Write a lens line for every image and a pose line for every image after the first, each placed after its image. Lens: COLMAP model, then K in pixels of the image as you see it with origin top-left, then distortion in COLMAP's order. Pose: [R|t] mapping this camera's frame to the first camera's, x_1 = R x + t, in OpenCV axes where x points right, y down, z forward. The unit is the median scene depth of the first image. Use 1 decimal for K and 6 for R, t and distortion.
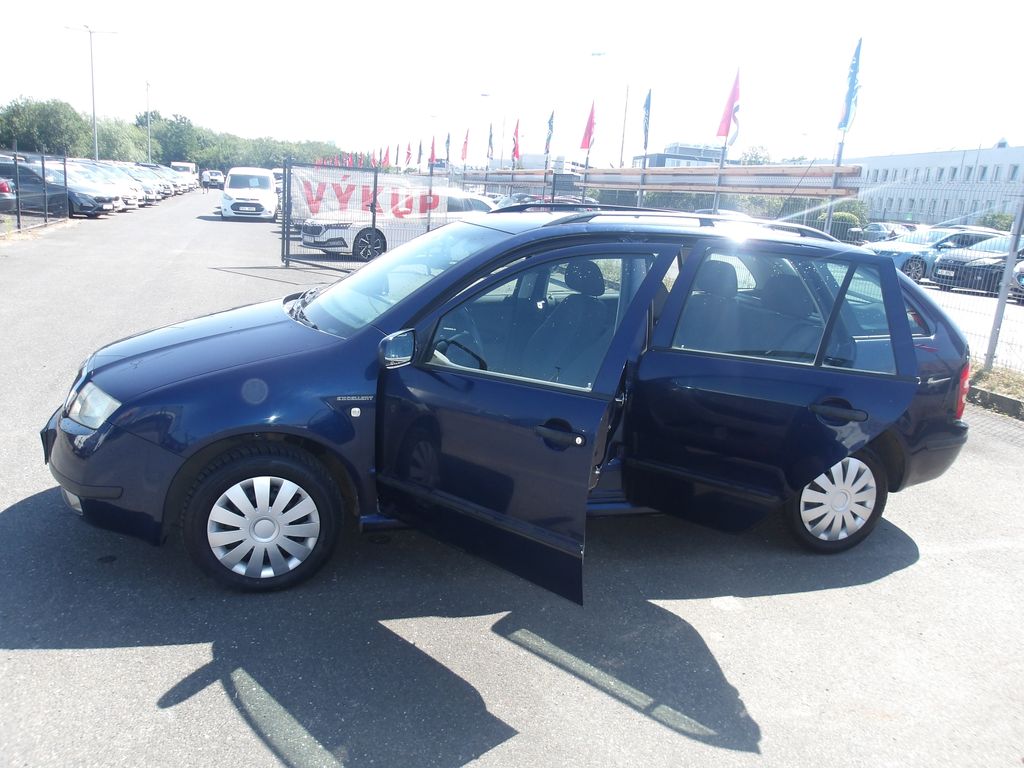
lens RADIAL K [[875.5, 0, 512.0], [0, 875.5, 384.0], [0, 0, 1]] dist [-0.010172, 0.003971]
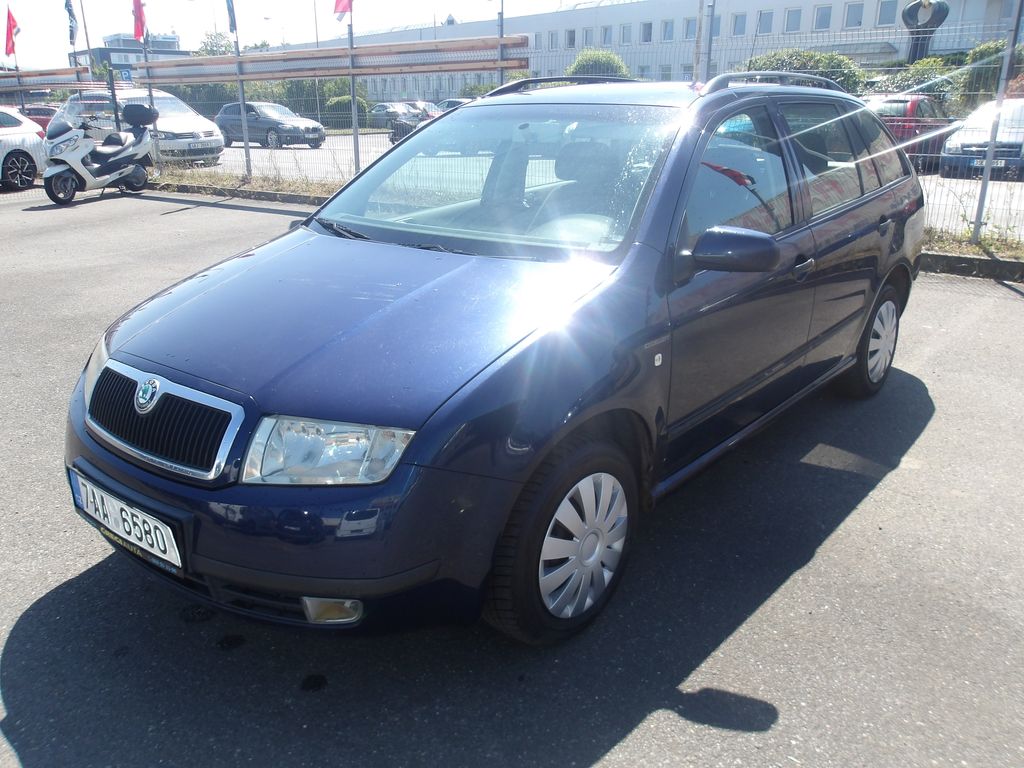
lens RADIAL K [[865.4, 0, 512.0], [0, 865.4, 384.0], [0, 0, 1]] dist [-0.002544, 0.000828]
pose [[0.820581, -0.250293, 0.513810, -0.223551], [0.187868, 0.967175, 0.171108, -0.032992], [-0.539771, -0.043879, 0.840667, 0.145458]]
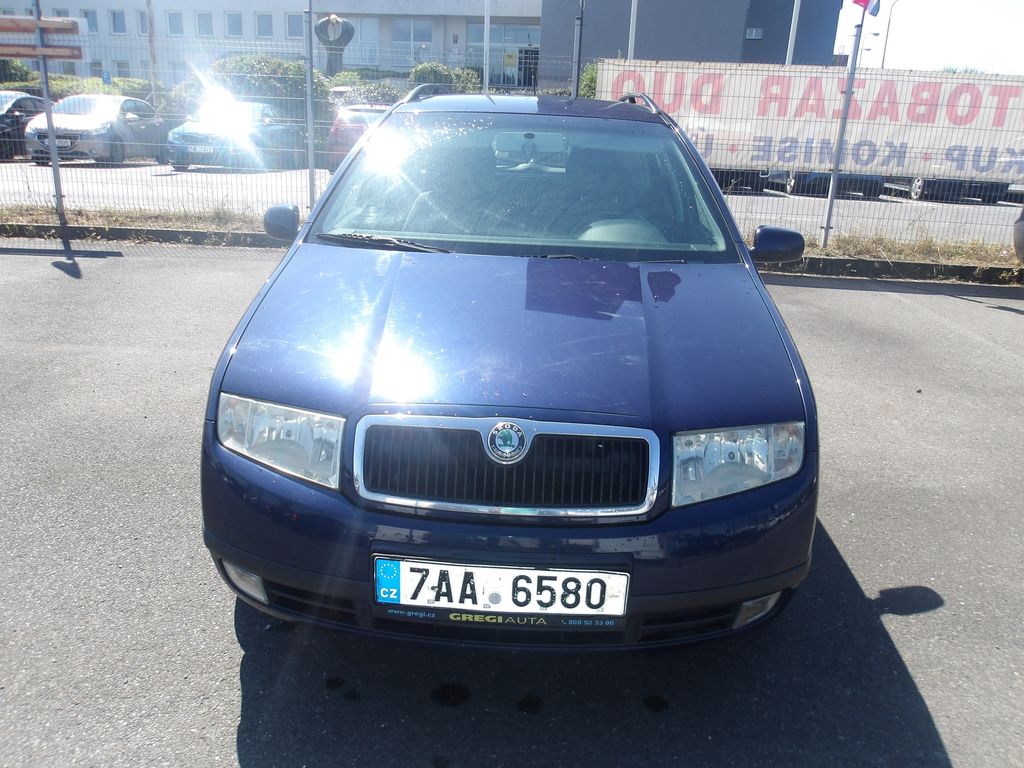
lens RADIAL K [[865.4, 0, 512.0], [0, 865.4, 384.0], [0, 0, 1]] dist [-0.002544, 0.000828]
pose [[0.301860, -0.340268, 0.890561, -0.350425], [0.190849, 0.936795, 0.293244, -0.077154], [-0.934054, 0.081444, 0.347720, 0.312195]]
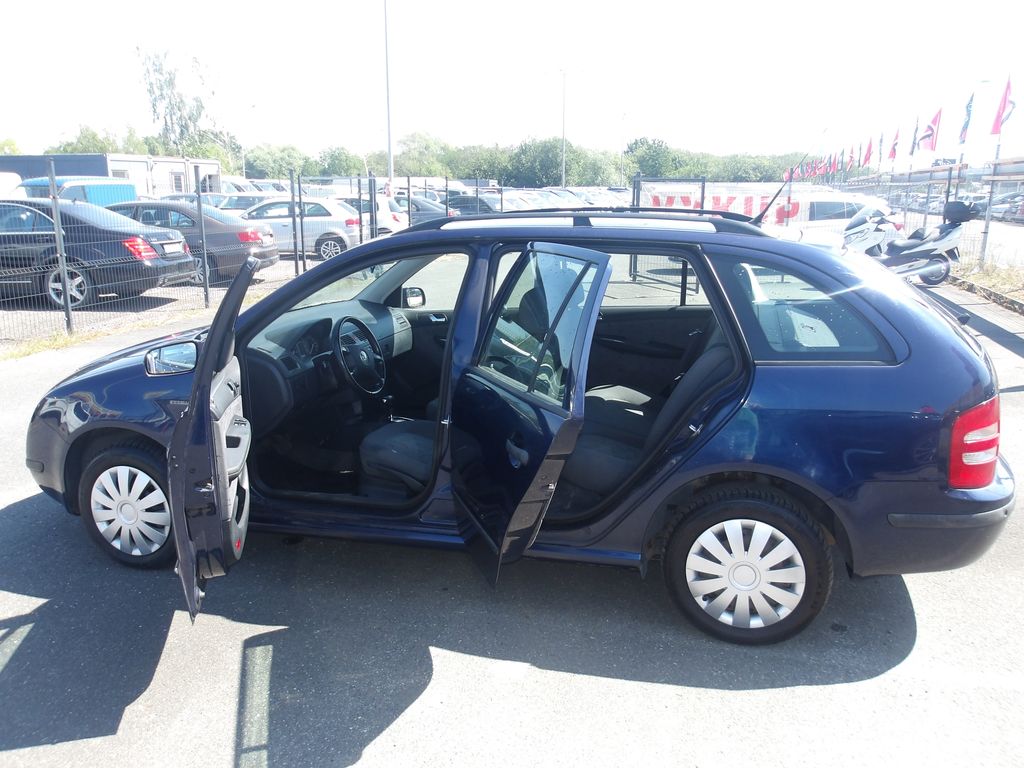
lens RADIAL K [[875.5, 0, 512.0], [0, 875.5, 384.0], [0, 0, 1]] dist [-0.010172, 0.003971]
pose [[0.847131, 0.047489, -0.529257, 0.241981], [-0.056253, 0.998416, -0.000453, -0.009010], [0.528398, 0.030156, 0.848461, 0.097423]]
